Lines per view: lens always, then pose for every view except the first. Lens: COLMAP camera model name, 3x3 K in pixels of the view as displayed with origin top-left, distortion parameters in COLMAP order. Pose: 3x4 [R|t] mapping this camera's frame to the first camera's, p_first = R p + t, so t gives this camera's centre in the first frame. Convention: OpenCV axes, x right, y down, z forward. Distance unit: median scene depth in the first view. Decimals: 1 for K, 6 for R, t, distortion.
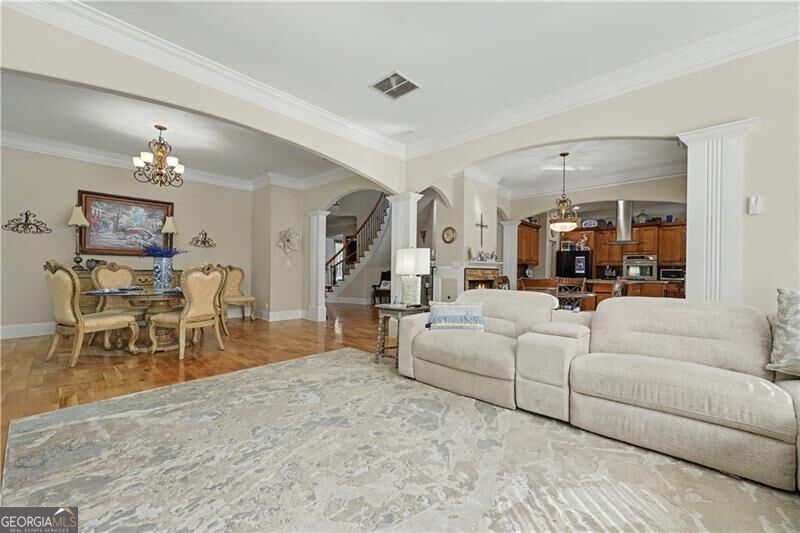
lens RADIAL K [[327.1, 0, 398.7], [0, 327.1, 269.1], [0, 0, 1]] dist [0.004398, 0.001098]
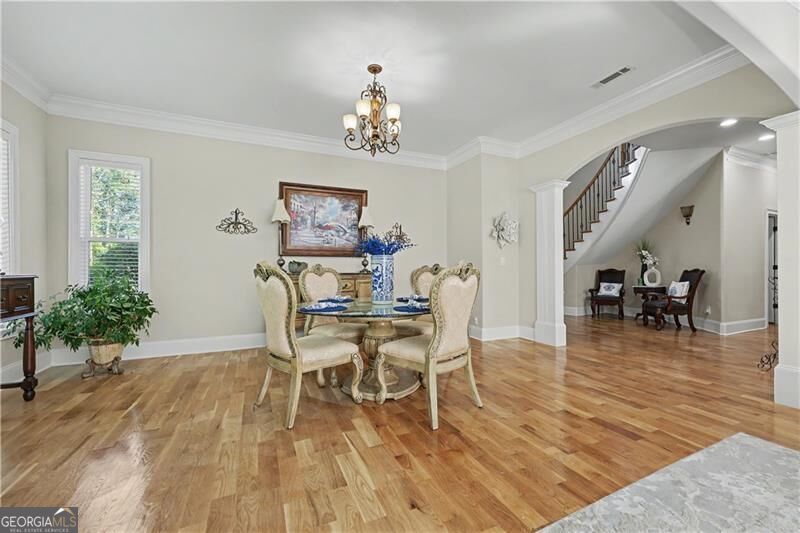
lens RADIAL K [[327.1, 0, 400.6], [0, 327.1, 266.4], [0, 0, 1]] dist [0.004398, 0.001098]
pose [[0.926526, -0.020443, -0.375676, -0.382896], [0.018284, 0.999789, -0.009312, -0.004281], [0.375787, 0.001758, 0.926704, 0.342823]]
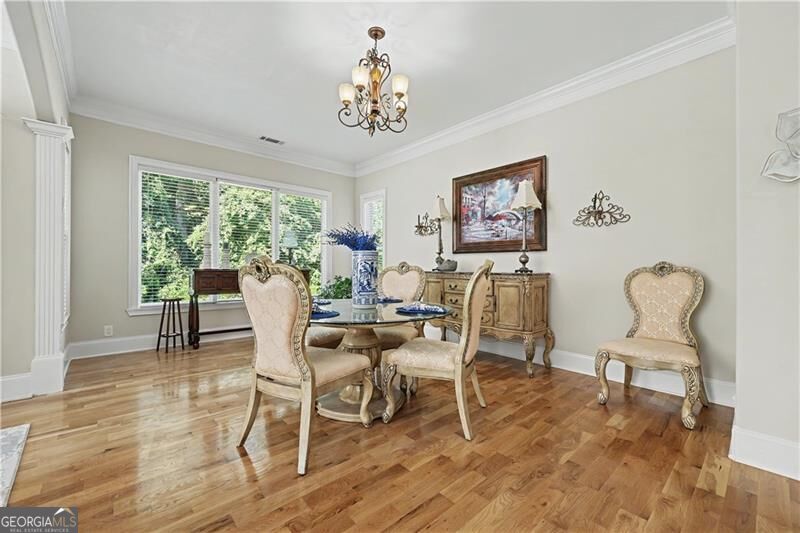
lens RADIAL K [[327.1, 0, 398.8], [0, 327.1, 266.3], [0, 0, 1]] dist [0.004398, 0.001098]
pose [[-0.068395, -0.021242, -0.997432, -0.130634], [-0.003401, 0.999772, -0.021059, 0.004979], [0.997653, 0.001952, -0.068452, 0.981351]]
